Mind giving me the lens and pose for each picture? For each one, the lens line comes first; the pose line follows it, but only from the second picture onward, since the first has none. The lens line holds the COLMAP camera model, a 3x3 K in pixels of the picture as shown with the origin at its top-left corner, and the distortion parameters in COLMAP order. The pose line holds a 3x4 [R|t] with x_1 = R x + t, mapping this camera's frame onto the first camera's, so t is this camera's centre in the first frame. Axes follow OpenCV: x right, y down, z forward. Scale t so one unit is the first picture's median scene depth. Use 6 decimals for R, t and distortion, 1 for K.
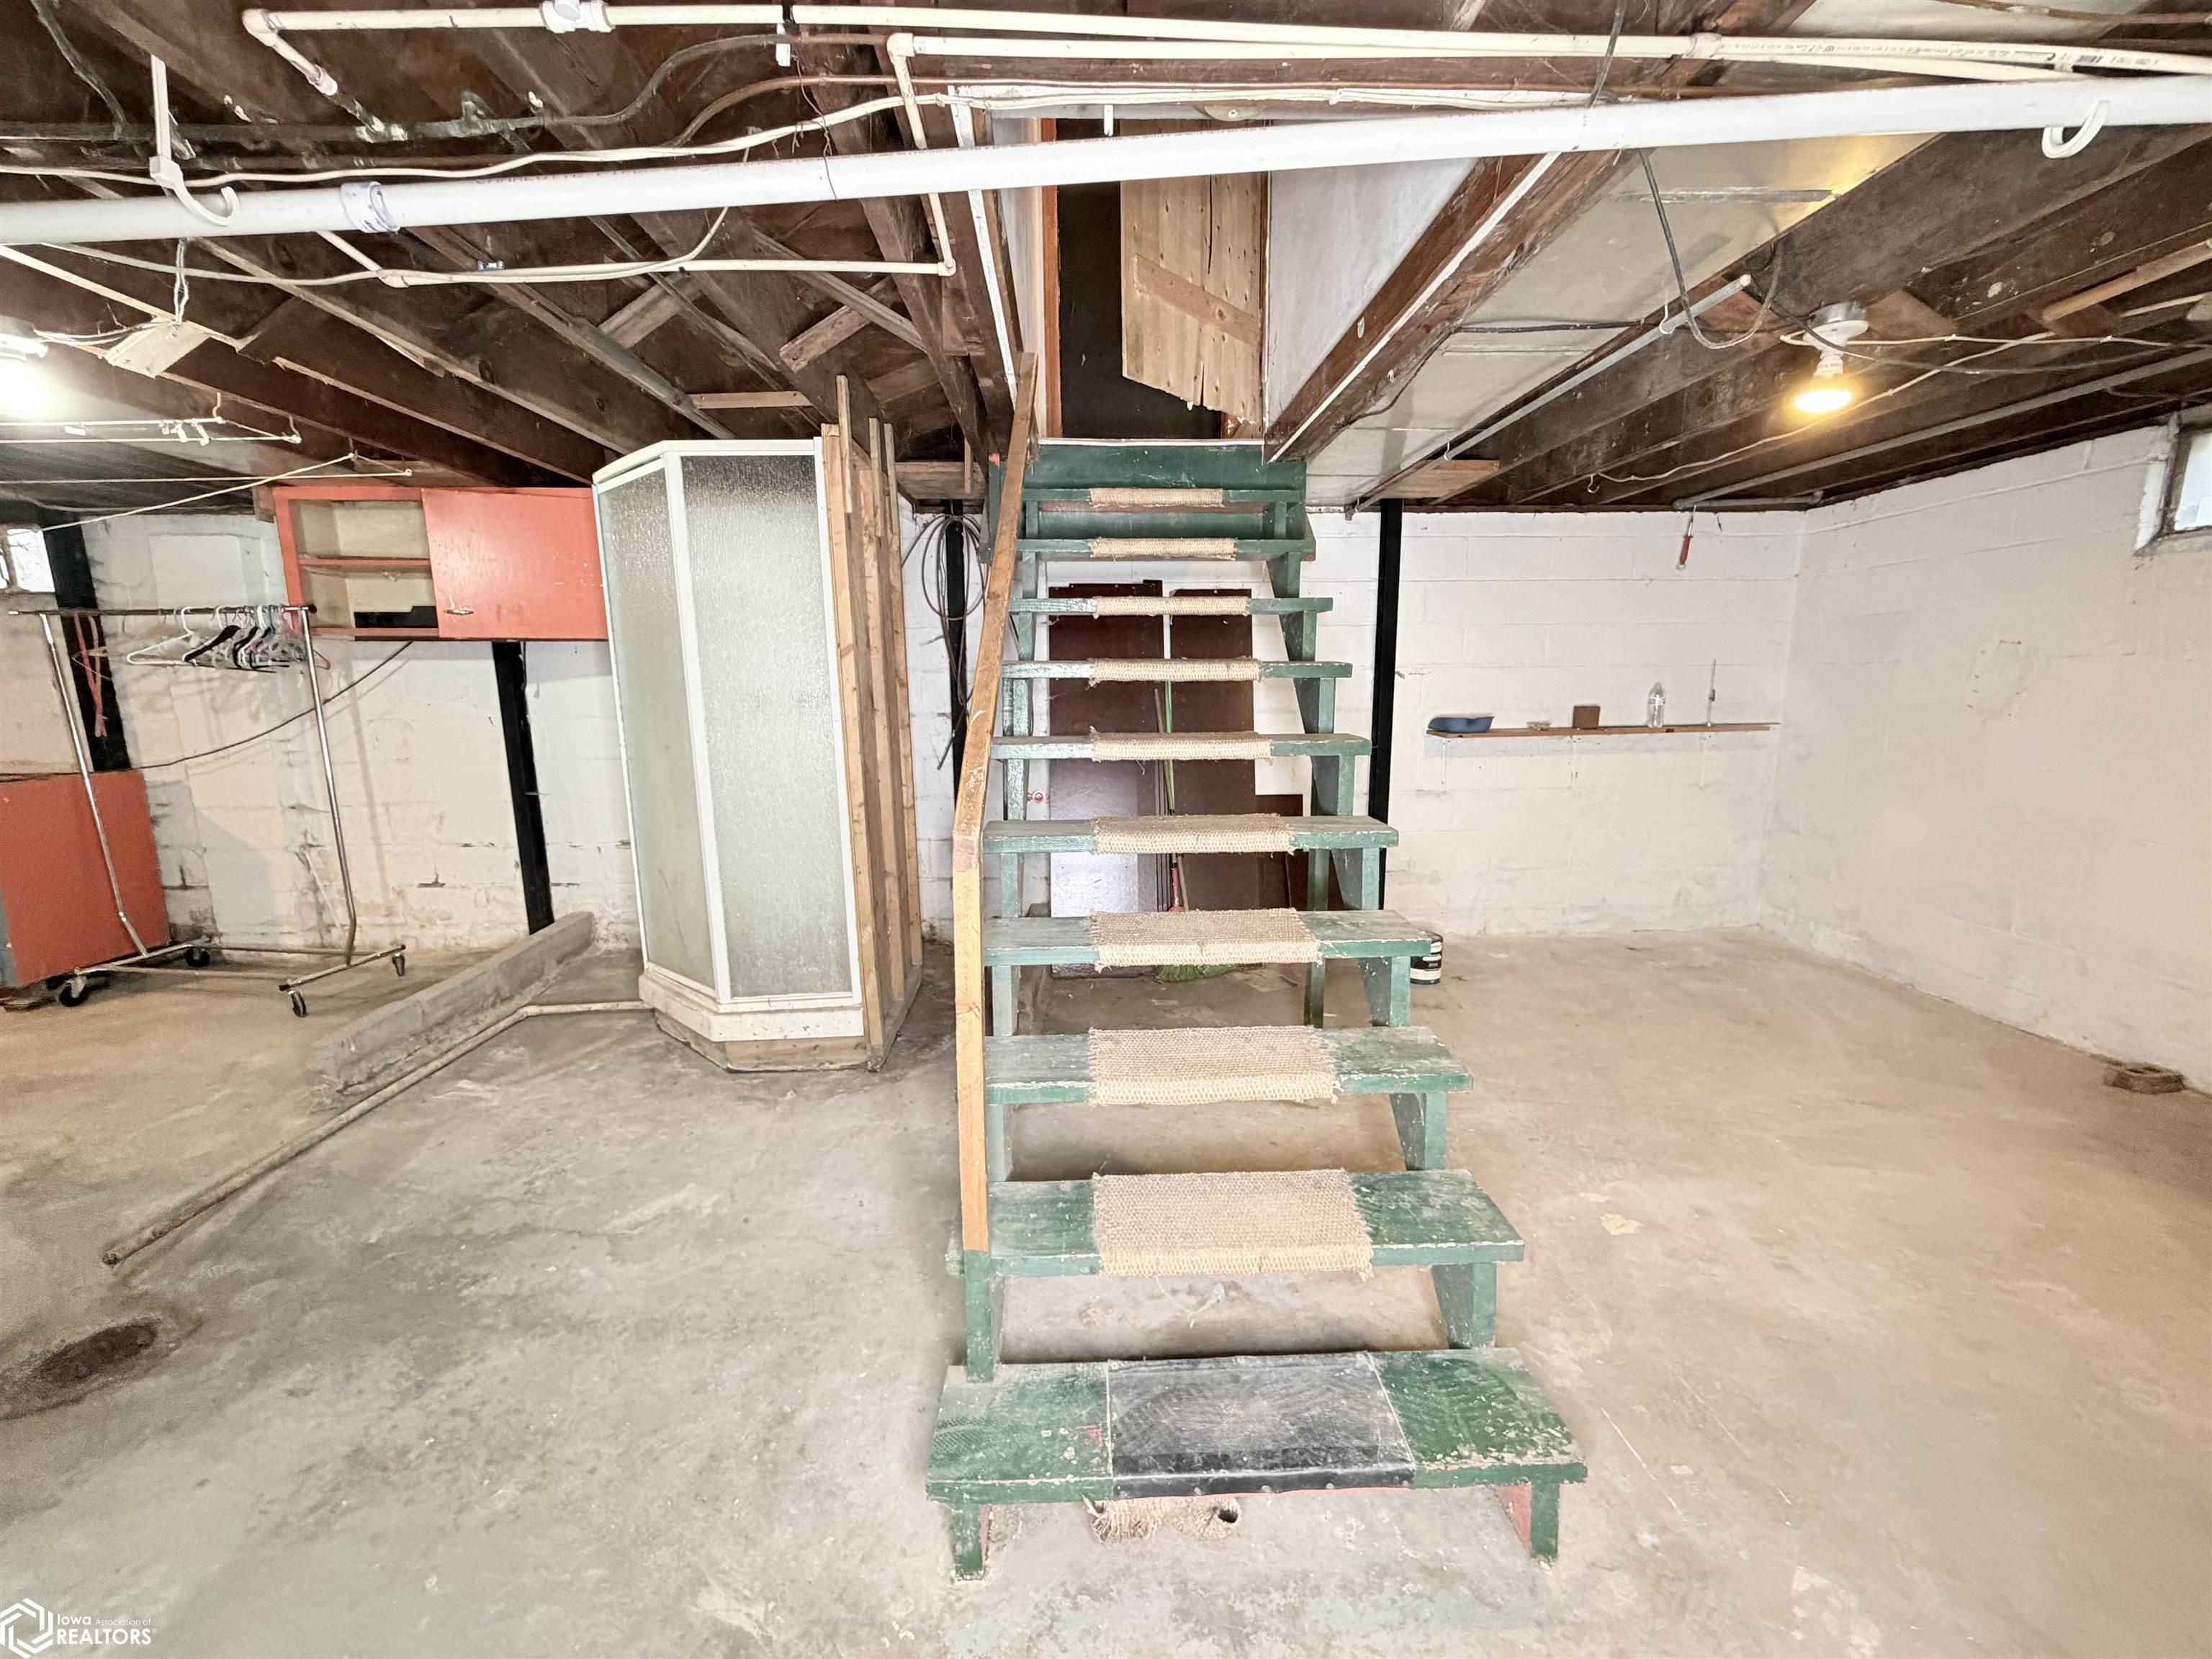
lens RADIAL K [[885.4, 0, 1097.8], [0, 885.4, 846.9], [0, 0, 1]] dist [0.000388, -0.000338]
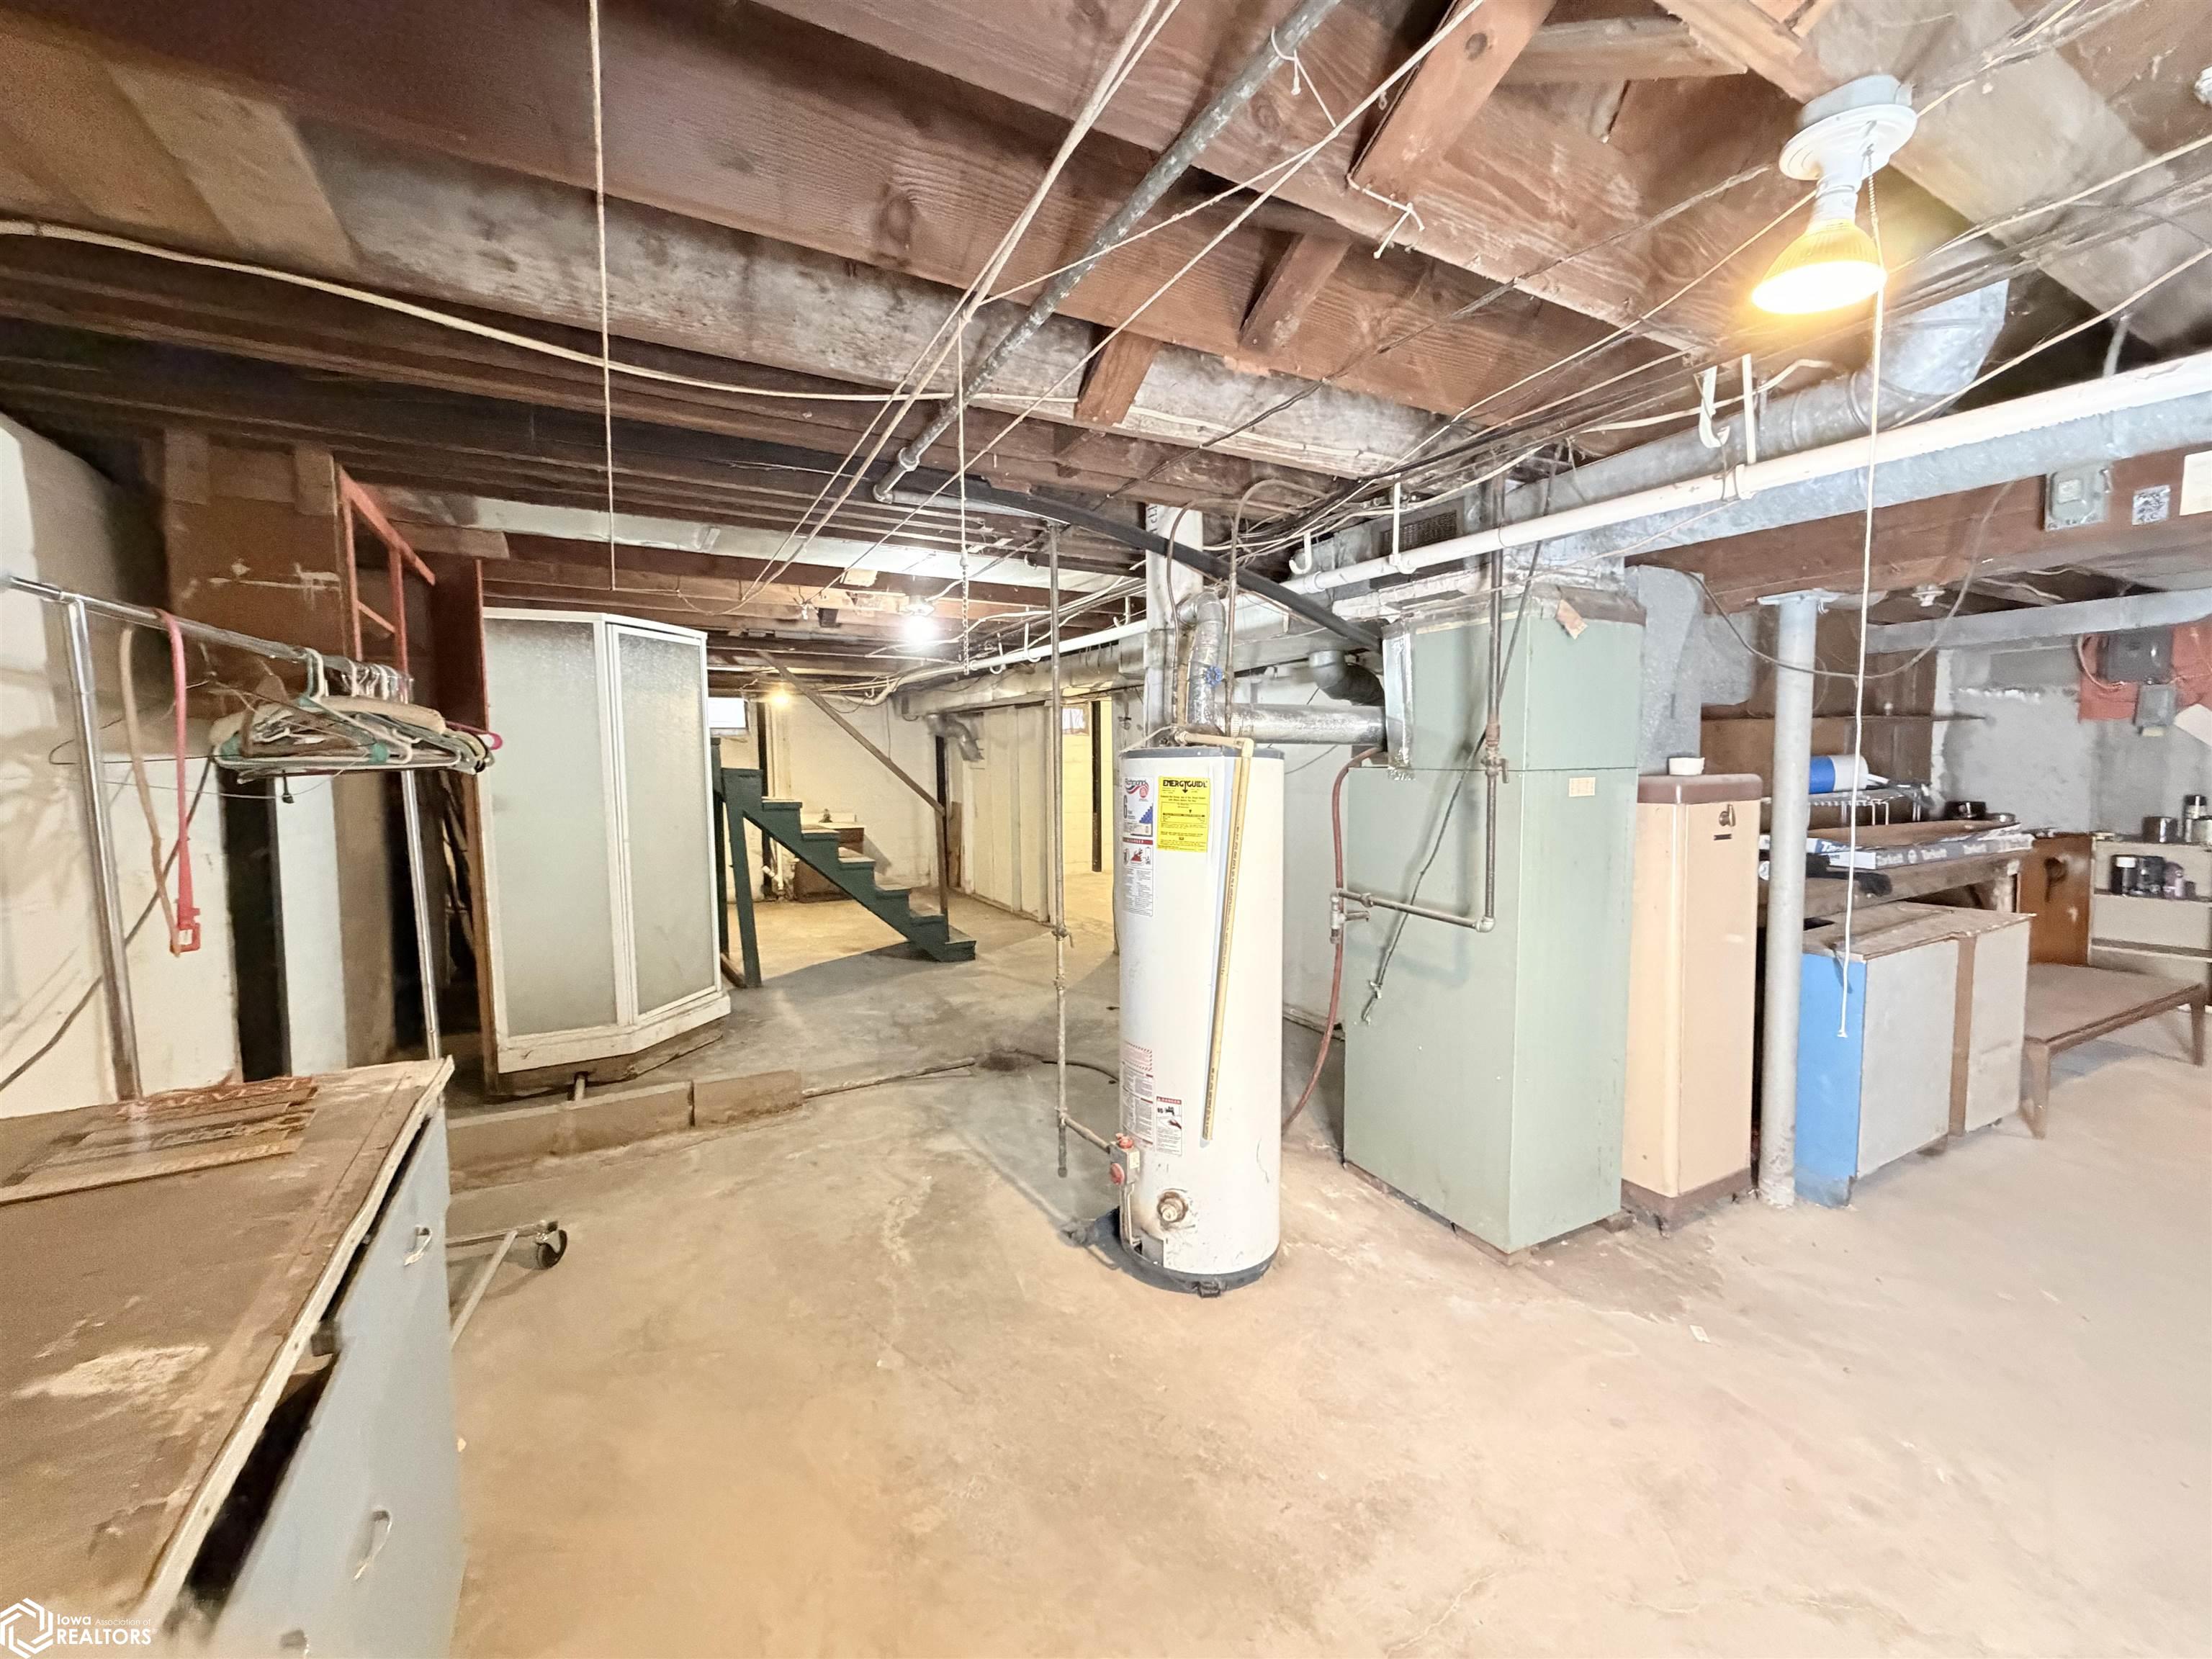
lens RADIAL K [[885.4, 0, 1097.8], [0, 885.4, 846.9], [0, 0, 1]] dist [0.000388, -0.000338]
pose [[-0.452020, -0.074270, 0.888910, -2.640758], [0.182053, 0.967871, 0.173443, -0.263913], [-0.873232, 0.240229, -0.423976, 1.315969]]
